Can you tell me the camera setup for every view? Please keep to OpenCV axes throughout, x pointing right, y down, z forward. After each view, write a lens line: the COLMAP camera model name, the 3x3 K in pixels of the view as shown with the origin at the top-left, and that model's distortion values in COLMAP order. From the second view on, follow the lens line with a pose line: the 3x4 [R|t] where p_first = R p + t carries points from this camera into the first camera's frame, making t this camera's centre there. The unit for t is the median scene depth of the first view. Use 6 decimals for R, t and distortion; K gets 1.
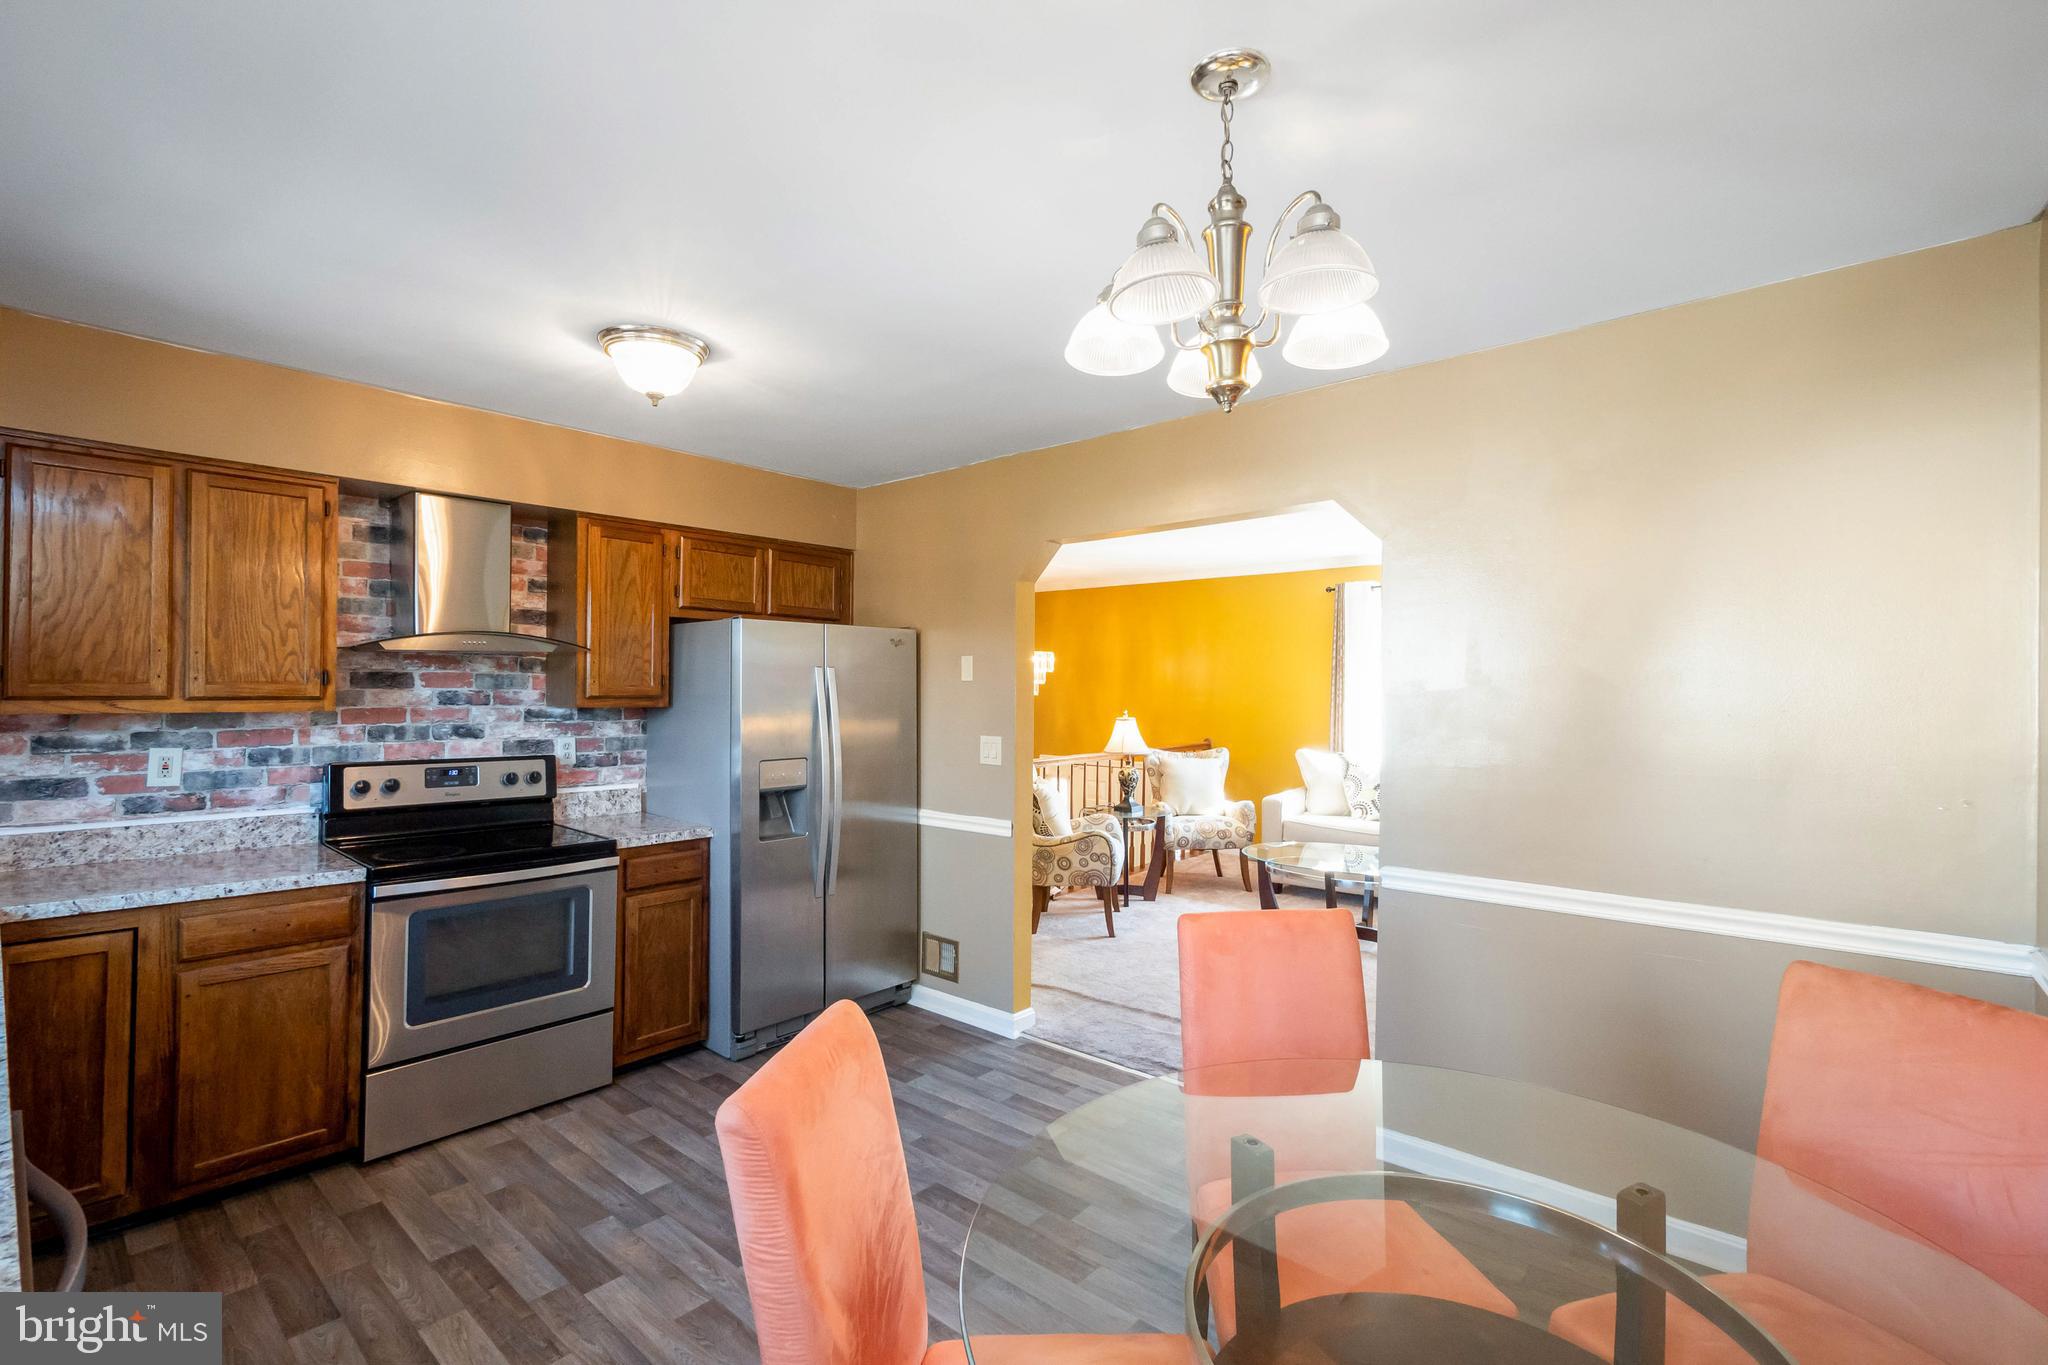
lens RADIAL K [[910.6, 0, 1034.6], [0, 910.6, 680.3], [0, 0, 1]] dist [-0.002356, 0.000039]
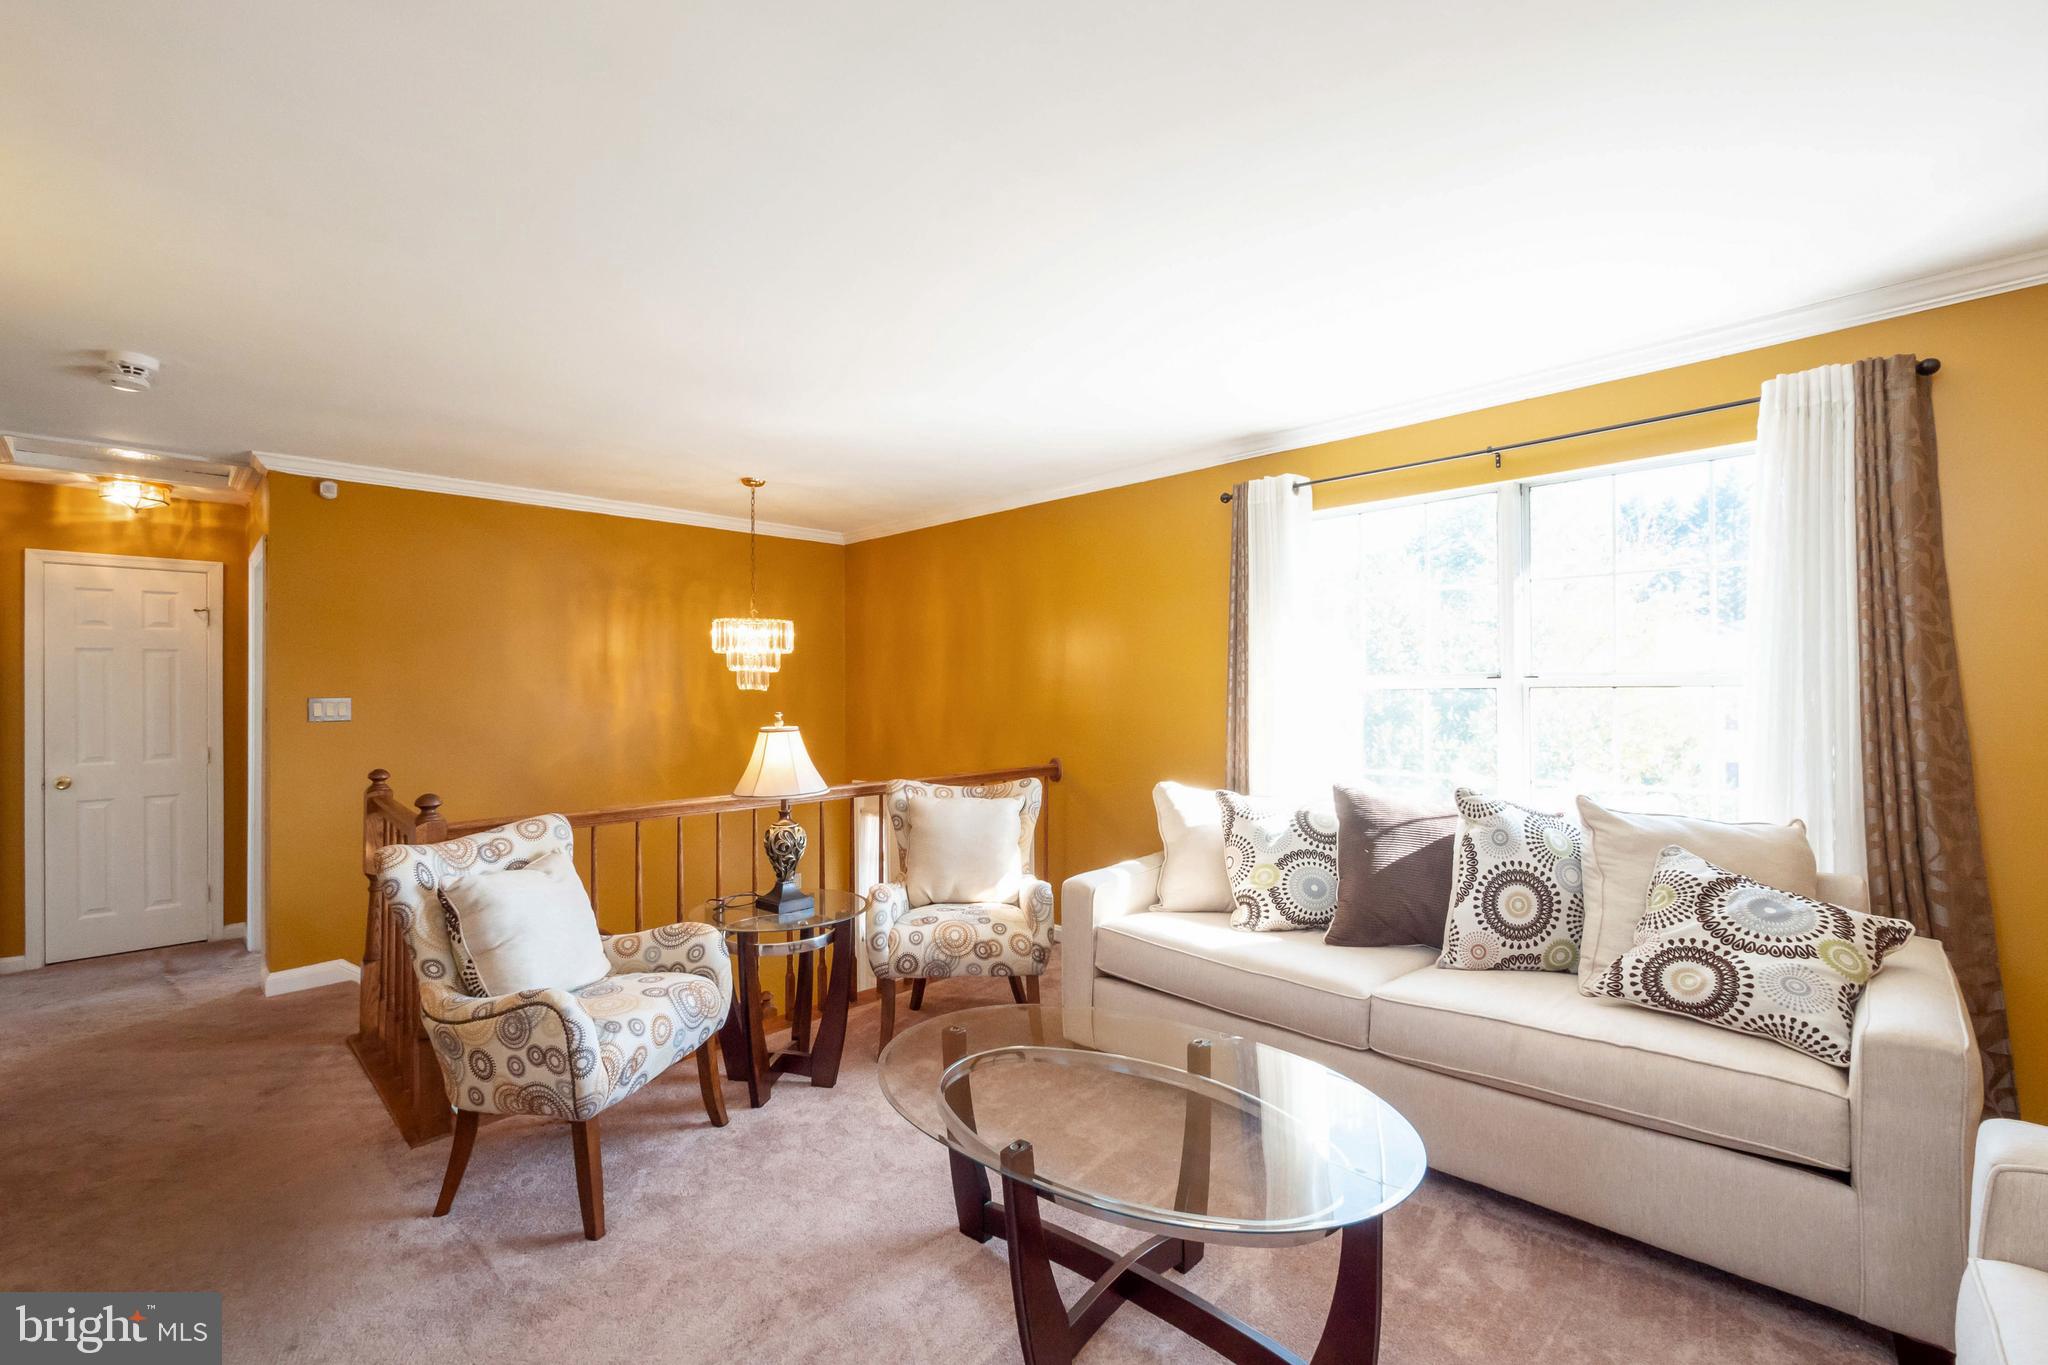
lens RADIAL K [[873.3, 0, 1039.4], [0, 873.3, 697.1], [0, 0, 1]] dist [-0.000235, -0.000766]
pose [[0.998163, -0.009137, -0.059890, 0.268166], [0.009237, 0.999956, 0.001381, 0.024907], [0.059875, -0.001932, 0.998204, 0.505230]]
